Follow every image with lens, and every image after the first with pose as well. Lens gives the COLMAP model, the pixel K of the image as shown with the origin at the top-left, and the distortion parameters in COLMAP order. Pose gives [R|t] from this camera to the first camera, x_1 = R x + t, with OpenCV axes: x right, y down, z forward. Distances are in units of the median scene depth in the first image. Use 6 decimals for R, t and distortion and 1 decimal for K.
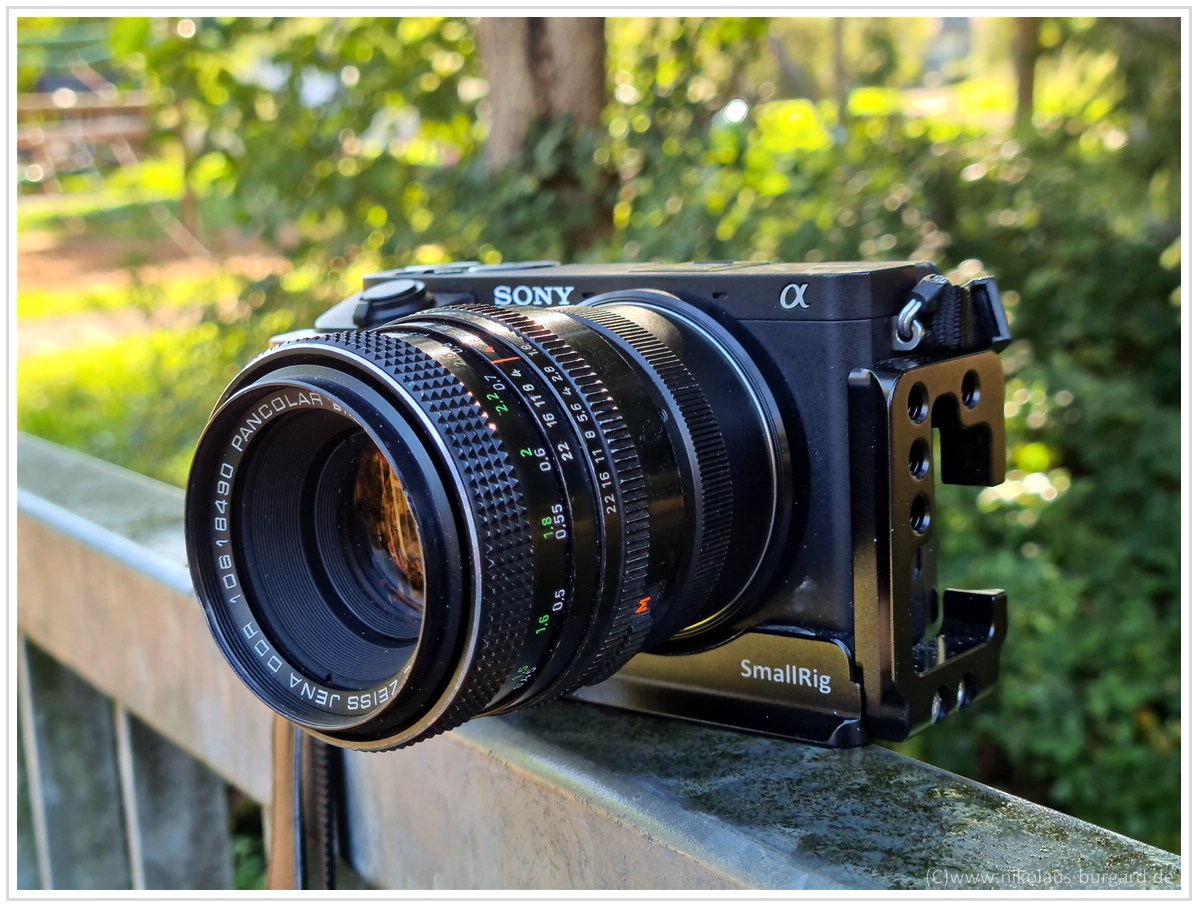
lens RADIAL K [[1839.8, 0, 604.3], [0, 1839.8, 452.5], [0, 0, 1]] dist [0.026345, 0.000000]
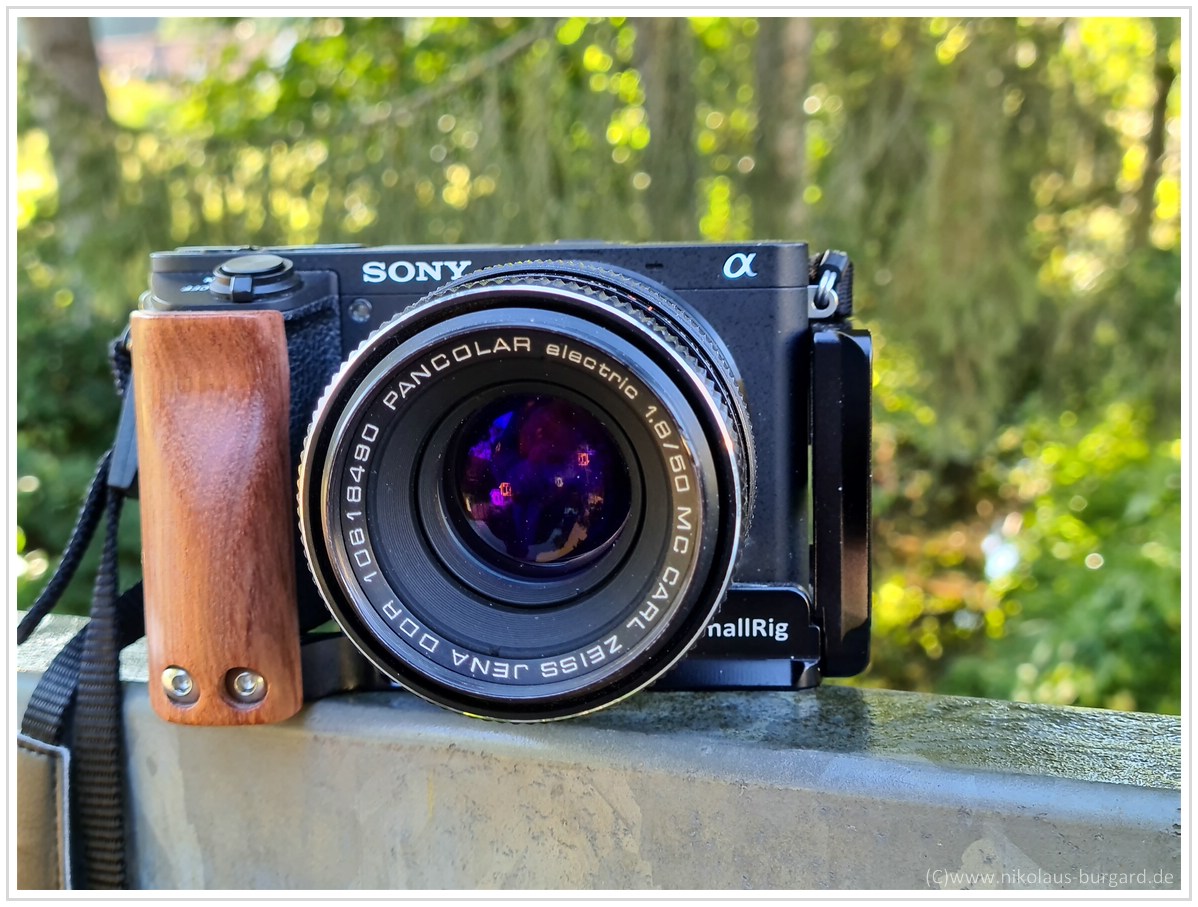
lens RADIAL K [[1839.8, 0, 604.4], [0, 1839.8, 454.4], [0, 0, 1]] dist [0.026345, 0.000000]
pose [[0.831721, -0.036468, 0.553995, -0.545122], [0.061838, 0.997717, -0.027162, 0.046586], [-0.551740, 0.056849, 0.832077, 0.170914]]
